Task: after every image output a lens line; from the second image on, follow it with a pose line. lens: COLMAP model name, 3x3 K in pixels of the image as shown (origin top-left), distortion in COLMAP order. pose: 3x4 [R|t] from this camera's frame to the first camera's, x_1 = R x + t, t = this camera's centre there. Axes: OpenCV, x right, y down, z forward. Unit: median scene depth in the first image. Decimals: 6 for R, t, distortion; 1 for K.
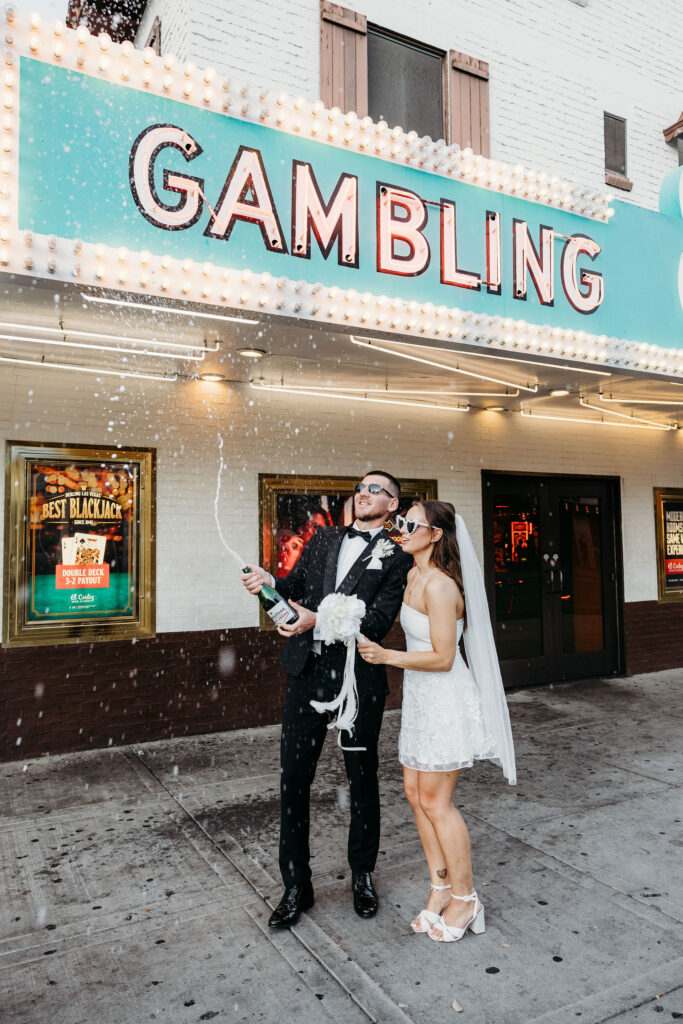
lens RADIAL K [[753.4, 0, 348.5], [0, 753.4, 502.5], [0, 0, 1]] dist [-0.001834, -0.008584]
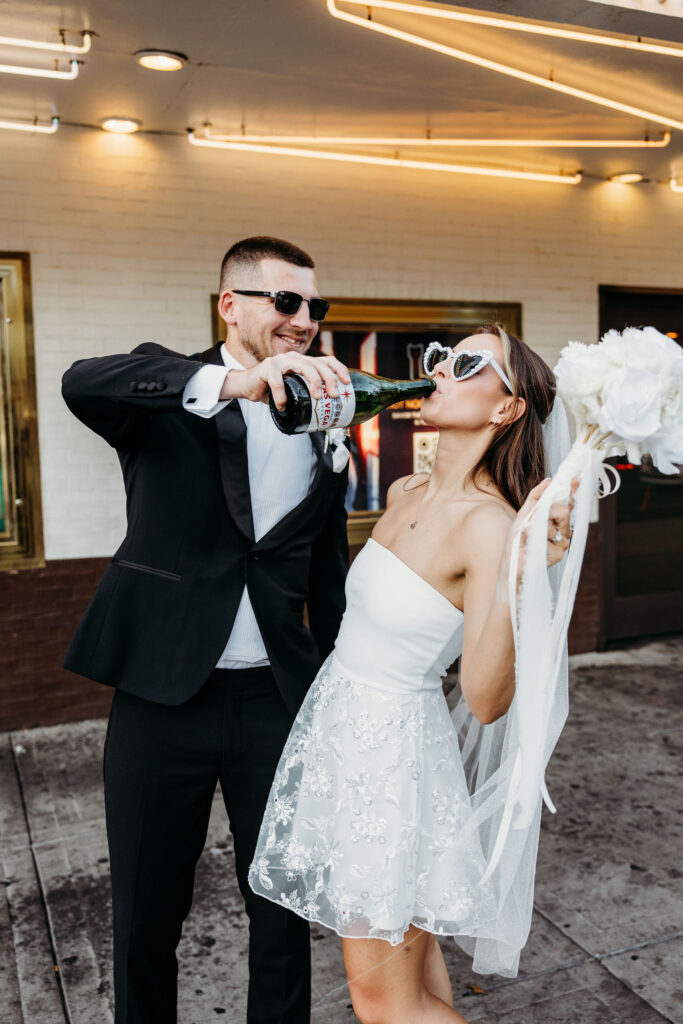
lens RADIAL K [[958.8, 0, 333.6], [0, 958.8, 514.9], [0, 0, 1]] dist [0.002009, 0.006173]
pose [[0.994040, 0.003874, -0.108946, 0.081780], [0.013795, 0.986865, 0.160958, 0.017251], [0.108139, -0.161501, 0.980930, 0.324076]]
